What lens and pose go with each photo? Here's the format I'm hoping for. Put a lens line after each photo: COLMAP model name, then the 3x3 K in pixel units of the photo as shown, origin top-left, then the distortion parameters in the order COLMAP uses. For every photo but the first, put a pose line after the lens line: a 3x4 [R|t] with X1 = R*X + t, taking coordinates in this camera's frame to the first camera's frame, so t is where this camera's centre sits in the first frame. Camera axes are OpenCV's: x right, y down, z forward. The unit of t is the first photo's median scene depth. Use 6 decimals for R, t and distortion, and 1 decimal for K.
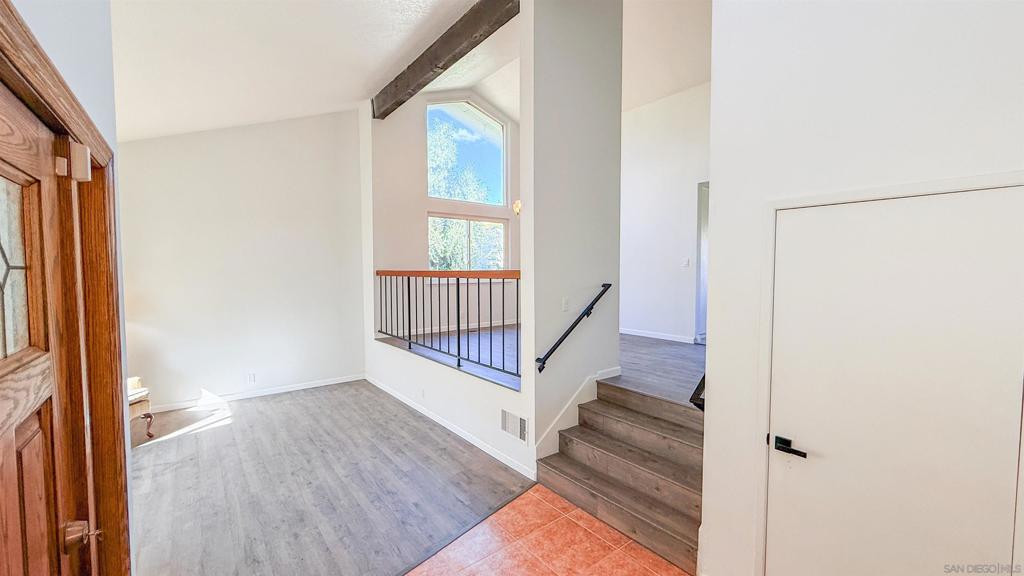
lens RADIAL K [[406.8, 0, 508.2], [0, 406.8, 289.8], [0, 0, 1]] dist [-0.000265, 0.000245]
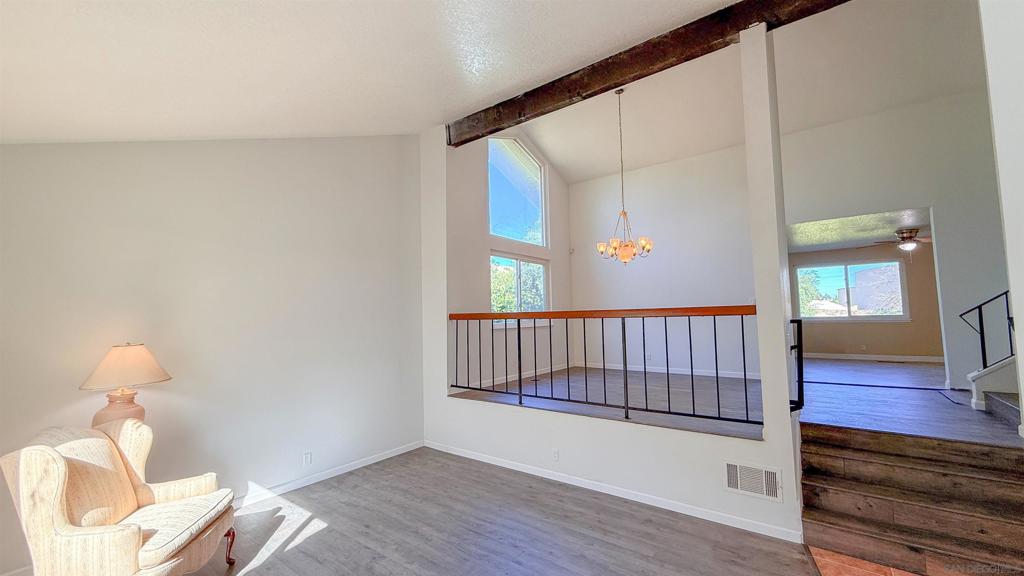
lens RADIAL K [[406.8, 0, 508.2], [0, 406.8, 289.8], [0, 0, 1]] dist [-0.000265, 0.000245]
pose [[0.967864, 0.000397, 0.251474, -0.607231], [0.029190, 0.993062, -0.113913, 0.004603], [-0.249774, 0.117593, 0.961137, 0.194342]]
